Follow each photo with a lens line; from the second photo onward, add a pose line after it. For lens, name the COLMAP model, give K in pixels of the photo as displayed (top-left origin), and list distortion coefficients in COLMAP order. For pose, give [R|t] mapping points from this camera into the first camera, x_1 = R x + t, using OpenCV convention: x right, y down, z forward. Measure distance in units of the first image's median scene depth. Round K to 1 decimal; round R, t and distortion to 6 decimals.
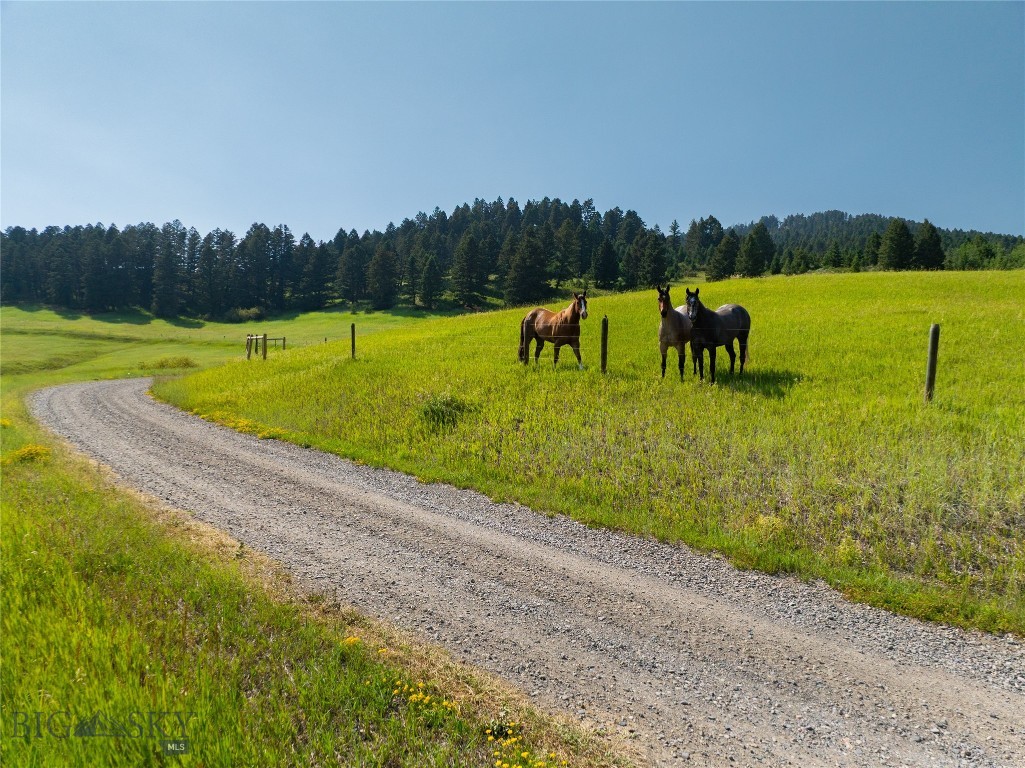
lens RADIAL K [[721.4, 0, 512.5], [0, 721.4, 384.0], [0, 0, 1]] dist [-0.042506, 0.011340]
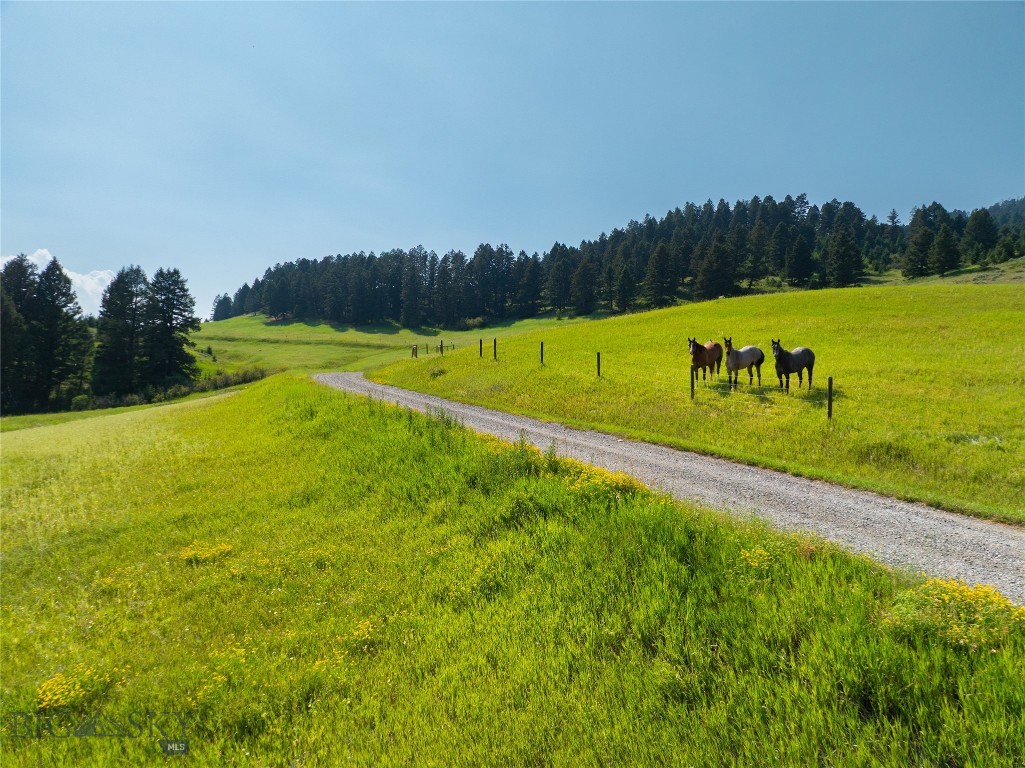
lens RADIAL K [[721.4, 0, 512.5], [0, 721.4, 384.0], [0, 0, 1]] dist [-0.042506, 0.011340]
pose [[0.946655, -0.007823, -0.322153, 0.065306], [0.007742, 0.999969, -0.001534, 0.005504], [0.322155, -0.001042, 0.946686, -0.094585]]
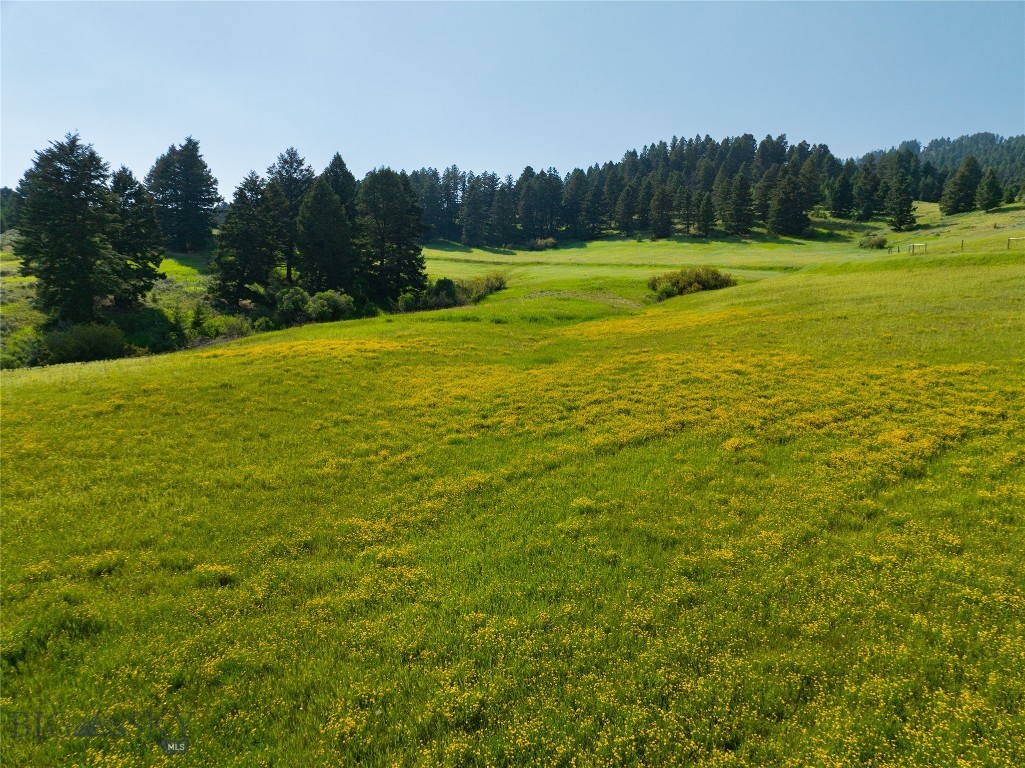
lens RADIAL K [[721.4, 0, 512.5], [0, 721.4, 384.0], [0, 0, 1]] dist [-0.042506, 0.011340]
pose [[0.991668, 0.008726, -0.128527, -0.228122], [0.002824, 0.995991, 0.089412, 0.027288], [0.128791, -0.089030, 0.987667, -0.208876]]
